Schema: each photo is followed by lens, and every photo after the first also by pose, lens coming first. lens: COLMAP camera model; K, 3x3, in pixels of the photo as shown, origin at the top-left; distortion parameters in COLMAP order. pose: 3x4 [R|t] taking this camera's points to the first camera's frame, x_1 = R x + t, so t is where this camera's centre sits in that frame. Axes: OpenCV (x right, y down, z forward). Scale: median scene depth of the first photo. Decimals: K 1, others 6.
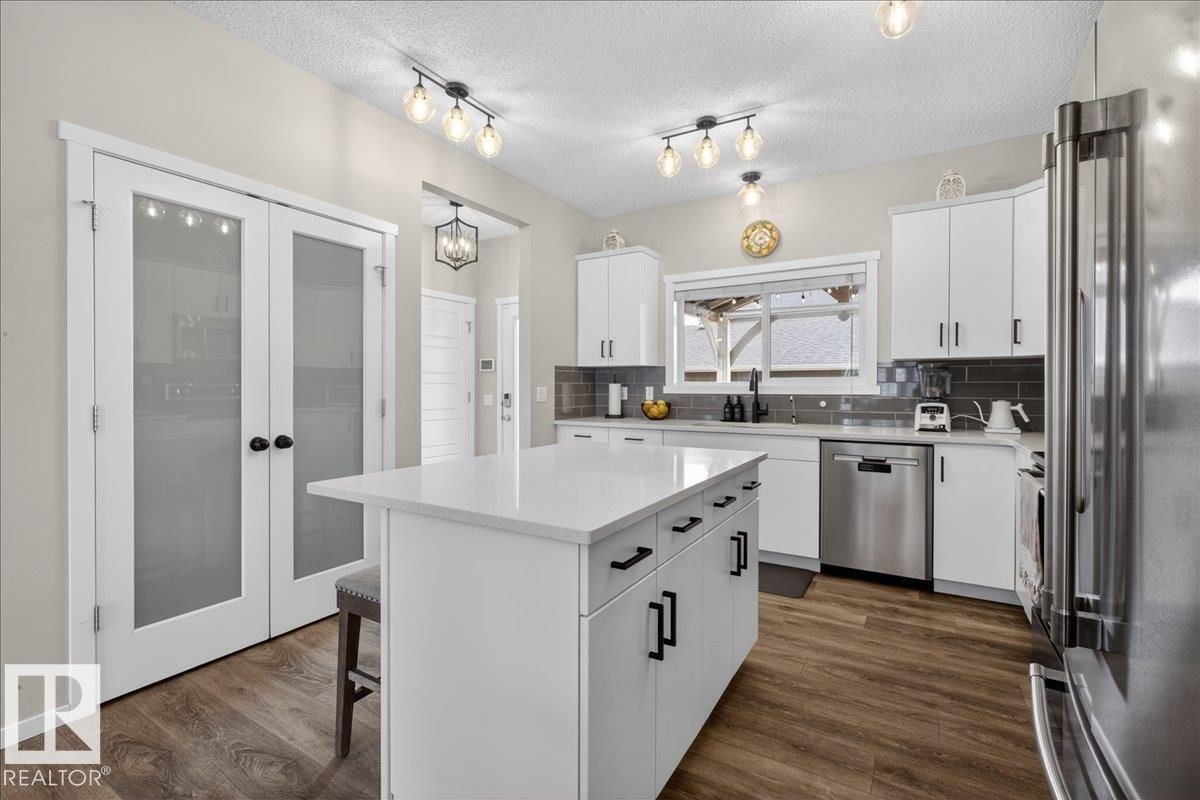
lens RADIAL K [[532.7, 0, 597.2], [0, 532.7, 388.5], [0, 0, 1]] dist [-0.009695, 0.004164]
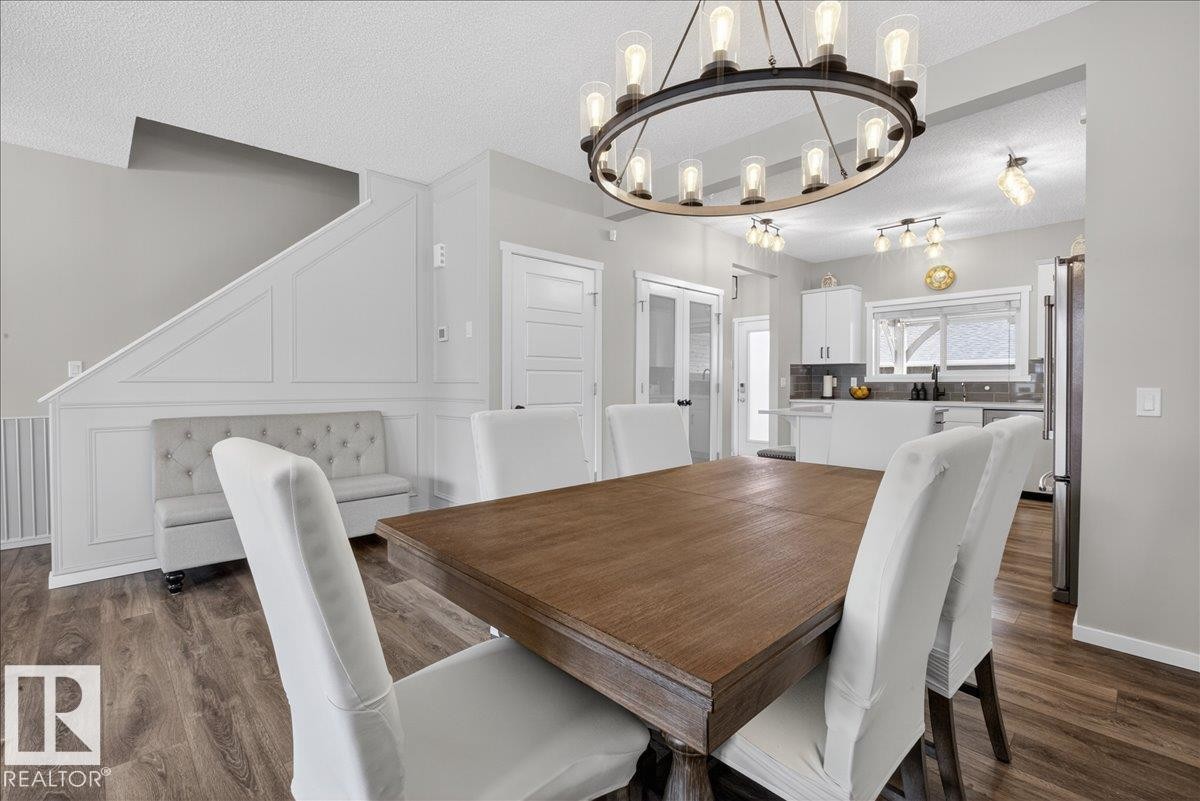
lens RADIAL K [[532.7, 0, 595.2], [0, 532.7, 391.9], [0, 0, 1]] dist [-0.009695, 0.004164]
pose [[0.967473, 0.002747, -0.252958, -0.272370], [0.000243, 0.999930, 0.011787, 0.022706], [0.252973, -0.011465, 0.967406, -0.745262]]
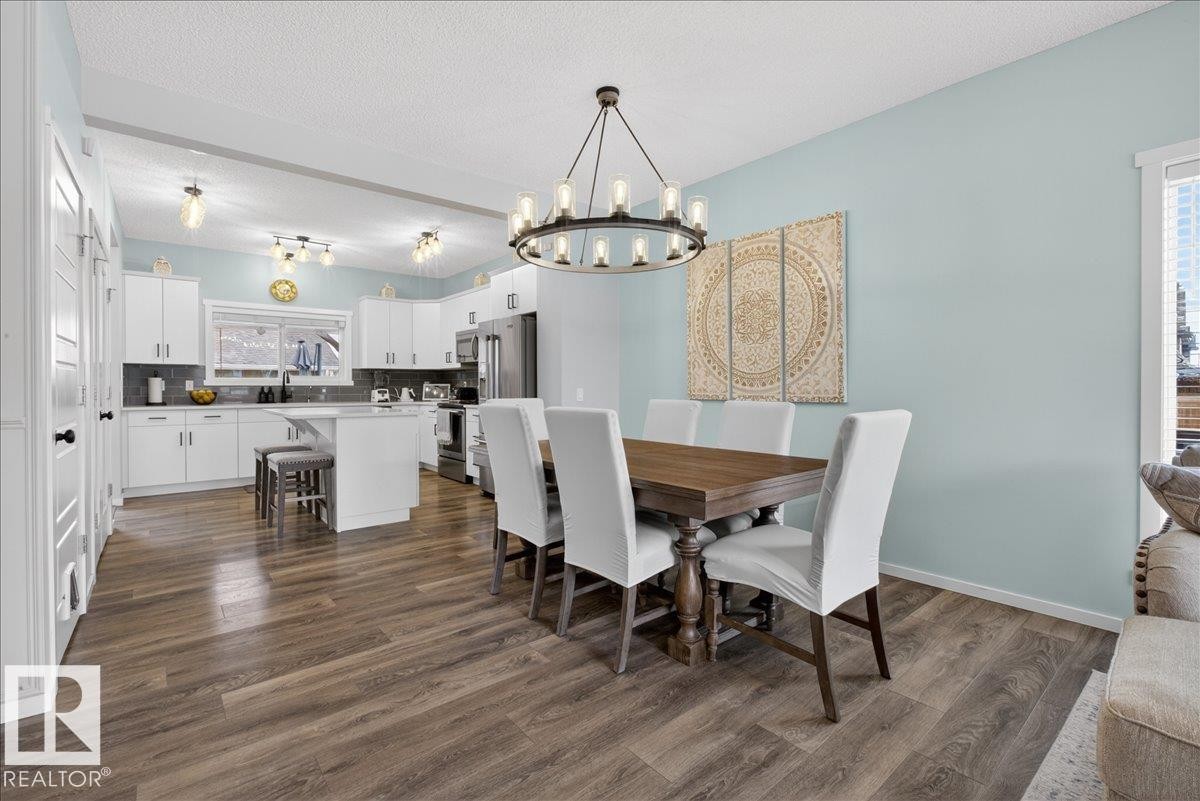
lens RADIAL K [[532.7, 0, 603.0], [0, 532.7, 392.3], [0, 0, 1]] dist [-0.009695, 0.004164]
pose [[0.320552, -0.010574, 0.947172, -1.004873], [0.003782, 0.999944, 0.009883, 0.020344], [-0.947223, 0.000415, 0.320574, -0.488105]]
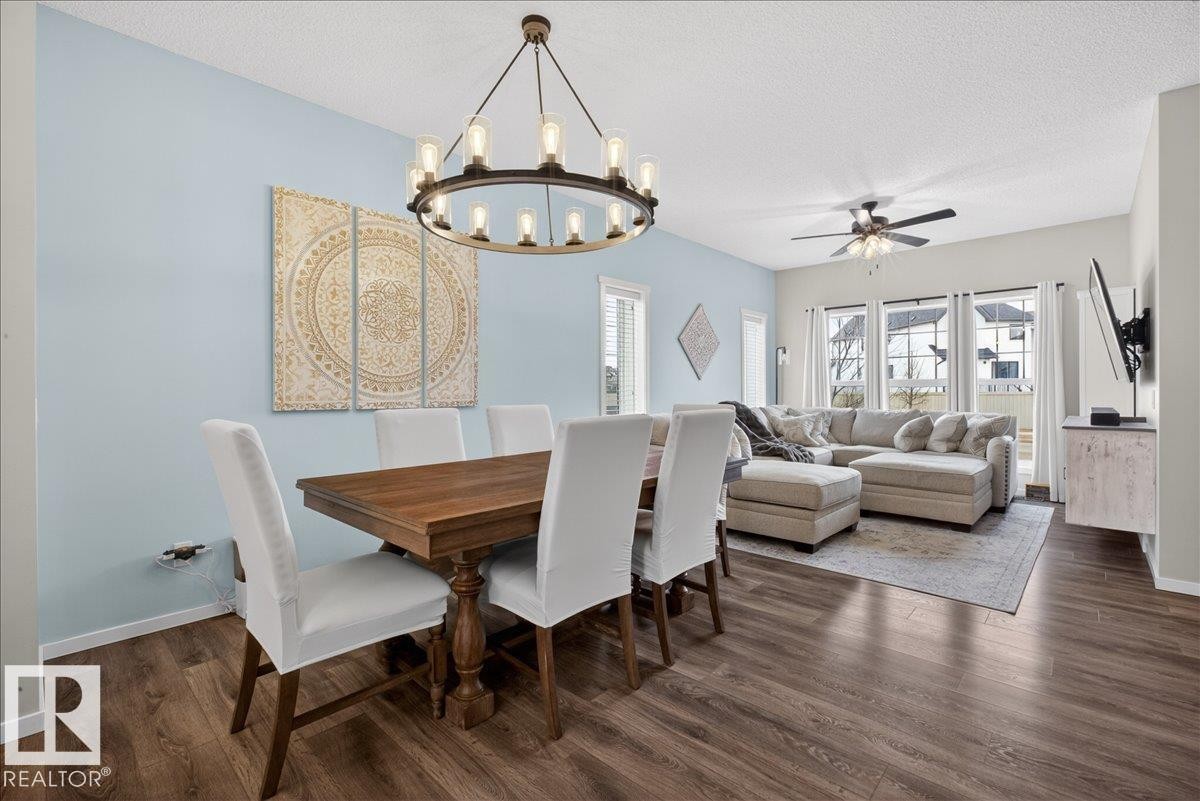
lens RADIAL K [[532.7, 0, 594.1], [0, 532.7, 391.3], [0, 0, 1]] dist [-0.009695, 0.004164]
pose [[-0.979461, 0.004661, 0.201580, -0.455289], [0.005594, 0.999976, 0.004058, 0.018103], [-0.201557, 0.005102, -0.979464, 0.350062]]
